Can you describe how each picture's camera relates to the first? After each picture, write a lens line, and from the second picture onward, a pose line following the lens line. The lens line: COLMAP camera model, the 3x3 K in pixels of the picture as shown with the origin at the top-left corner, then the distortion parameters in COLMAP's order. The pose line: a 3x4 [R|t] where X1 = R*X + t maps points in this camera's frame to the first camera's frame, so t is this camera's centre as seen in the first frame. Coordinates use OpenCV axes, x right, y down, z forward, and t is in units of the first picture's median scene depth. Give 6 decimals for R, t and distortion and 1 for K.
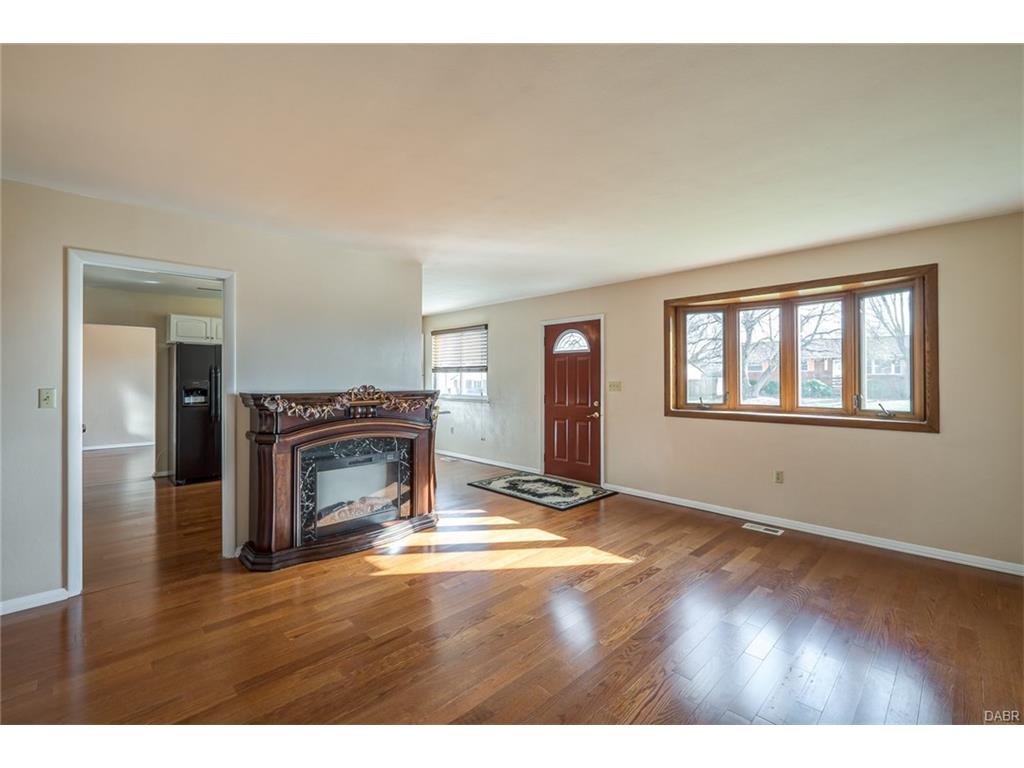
lens RADIAL K [[458.1, 0, 512.0], [0, 458.1, 384.0], [0, 0, 1]] dist [0.002774, 0.000455]
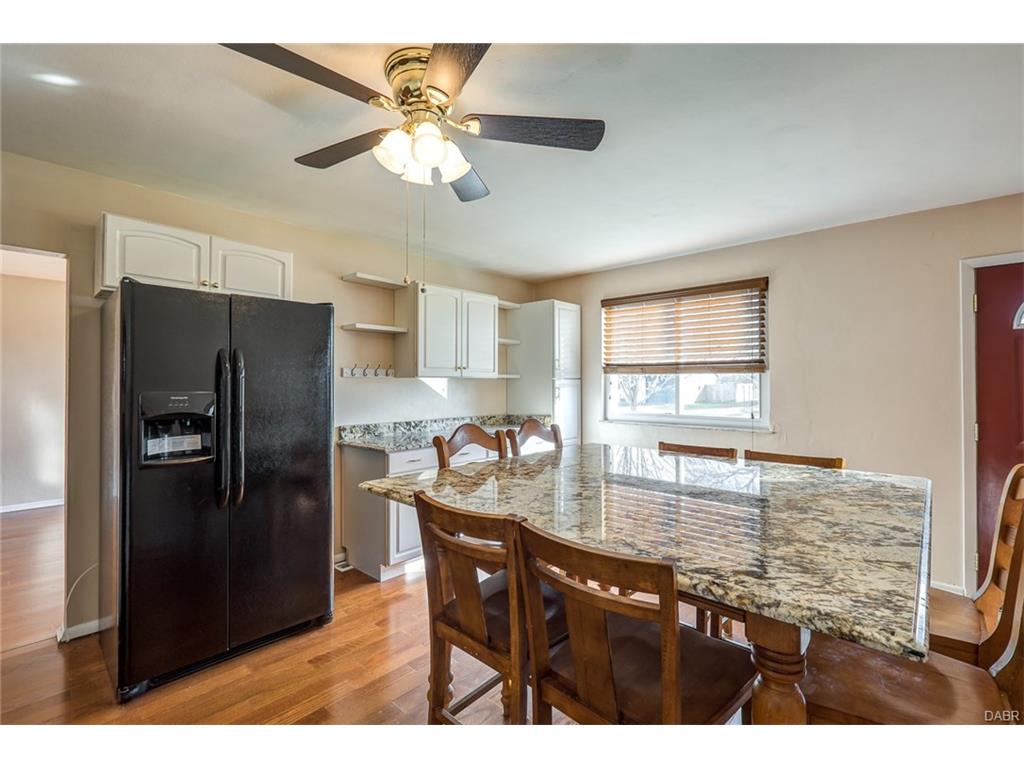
lens RADIAL K [[476.2, 0, 523.5], [0, 476.2, 388.2], [0, 0, 1]] dist [-0.002771, -0.000714]
pose [[0.997566, 0.000045, 0.069725, -0.417024], [0.000071, 0.999999, -0.001668, -0.008418], [-0.069725, 0.001668, 0.997565, 0.571578]]
